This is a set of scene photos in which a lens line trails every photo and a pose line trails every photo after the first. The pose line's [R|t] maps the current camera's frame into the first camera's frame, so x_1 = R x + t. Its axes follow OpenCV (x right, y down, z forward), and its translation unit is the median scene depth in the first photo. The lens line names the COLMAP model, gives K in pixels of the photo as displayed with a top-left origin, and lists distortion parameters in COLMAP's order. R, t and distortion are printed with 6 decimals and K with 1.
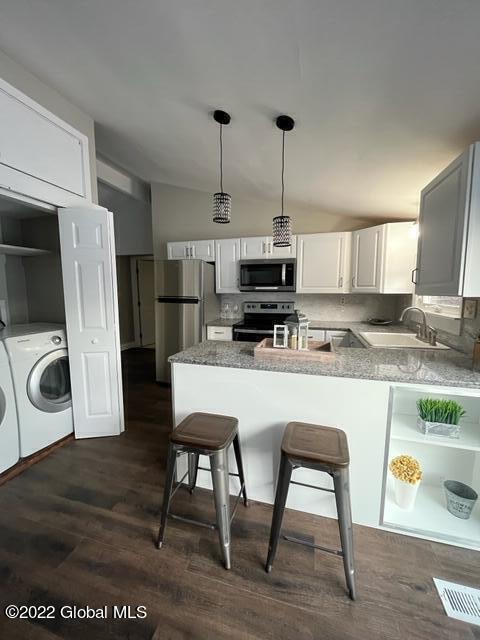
lens RADIAL K [[256.2, 0, 241.6], [0, 256.2, 319.6], [0, 0, 1]] dist [-0.001705, 0.000175]
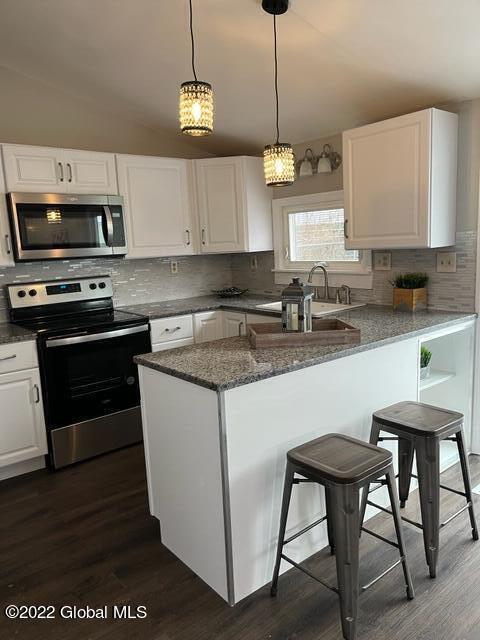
lens RADIAL K [[488.9, 0, 241.1], [0, 488.9, 319.1], [0, 0, 1]] dist [0.002458, -0.000420]
pose [[0.568353, -0.154429, 0.808162, -0.780032], [0.136232, 0.986333, 0.092668, -0.055022], [-0.811428, 0.057429, 0.581624, 0.260011]]
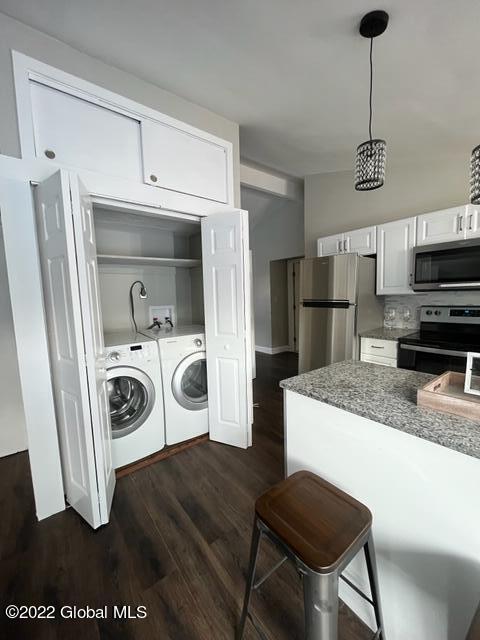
lens RADIAL K [[256.2, 0, 241.6], [0, 256.2, 320.7], [0, 0, 1]] dist [-0.001705, 0.000175]
pose [[0.807356, 0.033262, -0.589126, 0.046486], [-0.037202, 0.999293, 0.005438, -0.023197], [0.588891, 0.017526, 0.808023, 0.229656]]
